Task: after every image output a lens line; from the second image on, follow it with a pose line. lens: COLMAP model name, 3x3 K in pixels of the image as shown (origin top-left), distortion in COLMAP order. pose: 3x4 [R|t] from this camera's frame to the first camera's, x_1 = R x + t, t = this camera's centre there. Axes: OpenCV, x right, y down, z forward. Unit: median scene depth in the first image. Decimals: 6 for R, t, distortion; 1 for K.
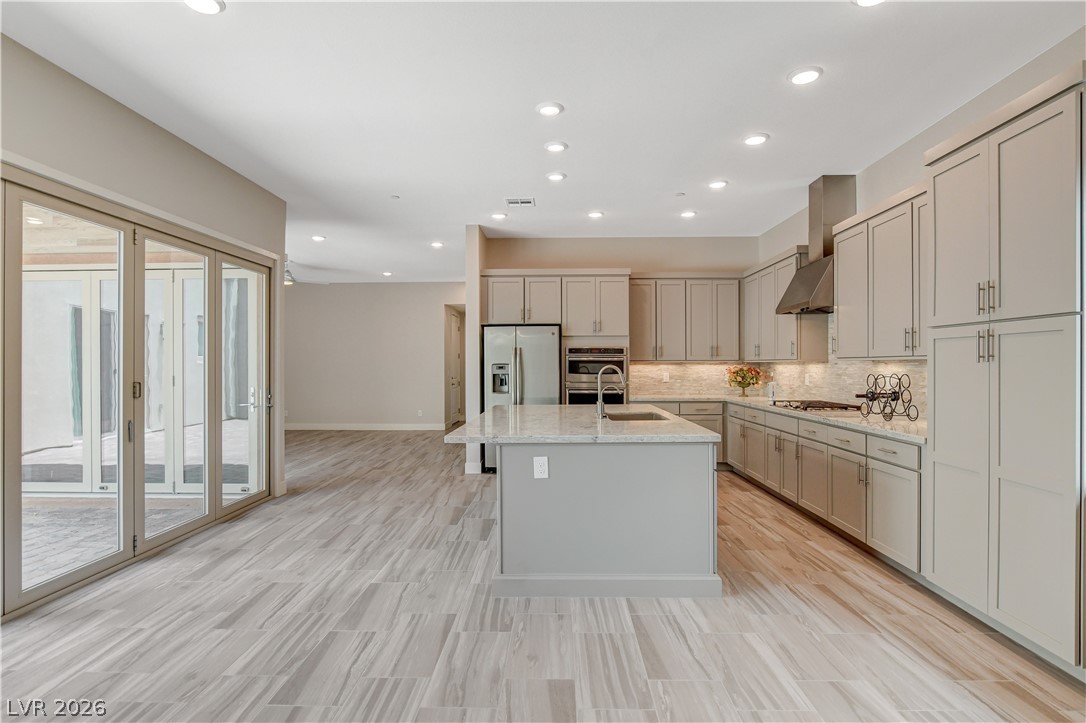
lens RADIAL K [[552.4, 0, 547.5], [0, 552.4, 363.8], [0, 0, 1]] dist [-0.017965, 0.003575]
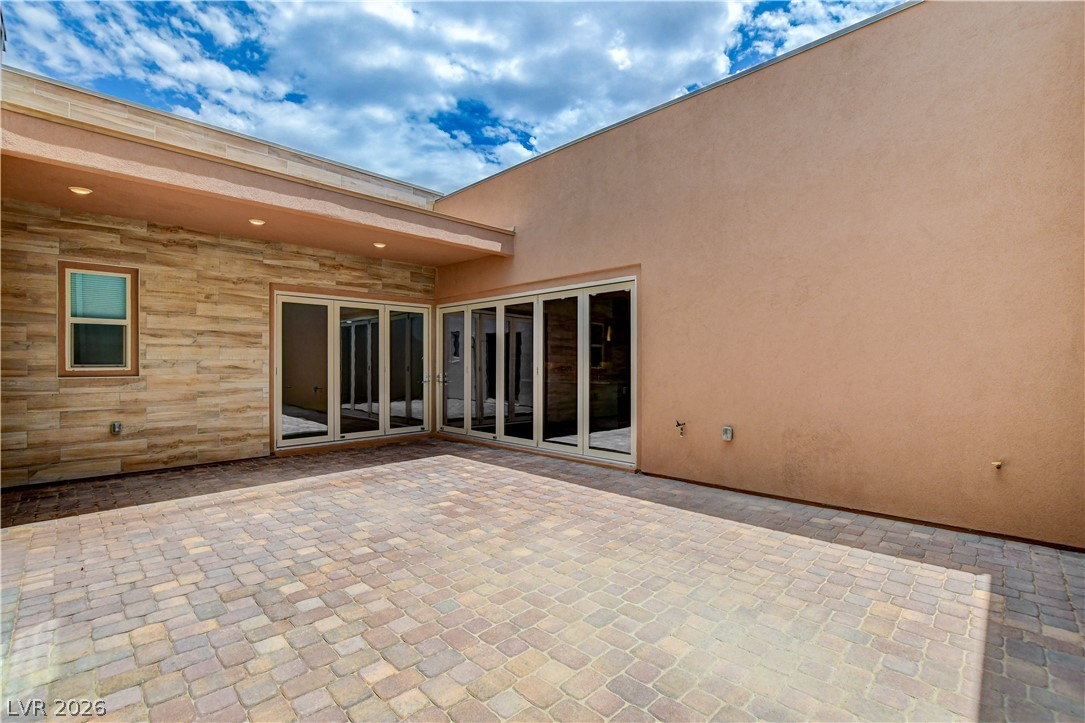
lens RADIAL K [[481.7, 0, 546.7], [0, 481.7, 364.2], [0, 0, 1]] dist [-0.019968, 0.000009]
pose [[0.667375, 0.003526, 0.744713, -2.218499], [-0.007463, 0.999970, 0.001953, 0.010964], [-0.744684, -0.006861, 0.667382, -0.578052]]
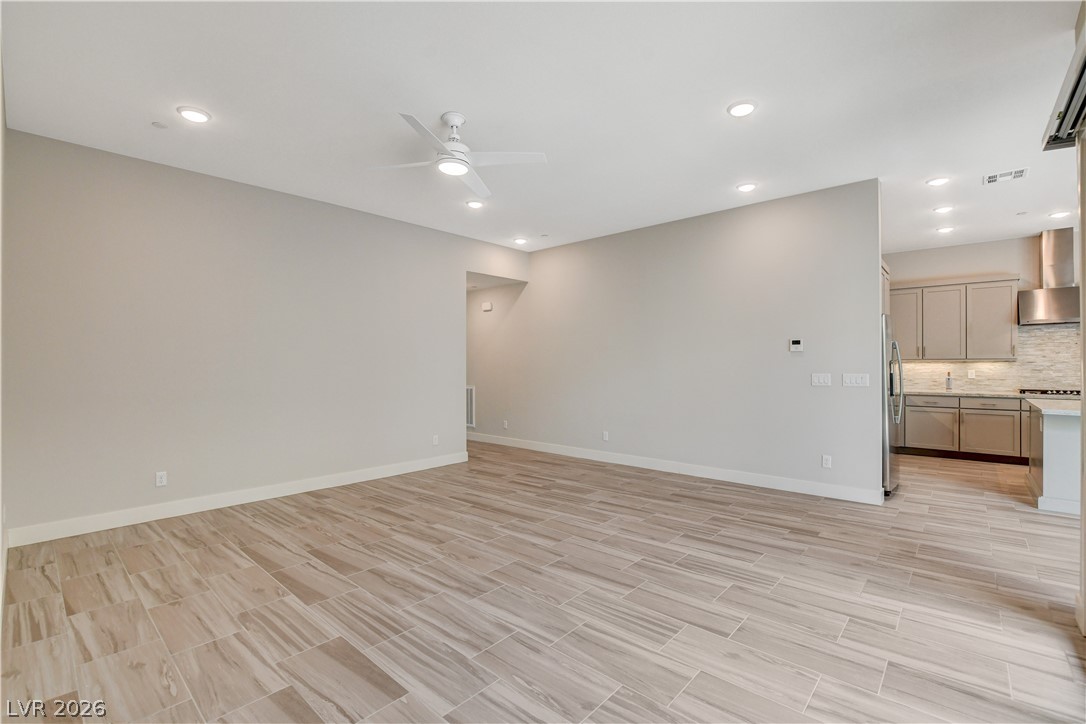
lens RADIAL K [[482.1, 0, 527.5], [0, 482.1, 361.1], [0, 0, 1]] dist [-0.019968, 0.000009]
pose [[0.661279, 0.003269, 0.750133, -1.726087], [0.003456, 0.999967, -0.007405, 0.001735], [-0.750133, 0.007490, 0.661245, 1.672446]]
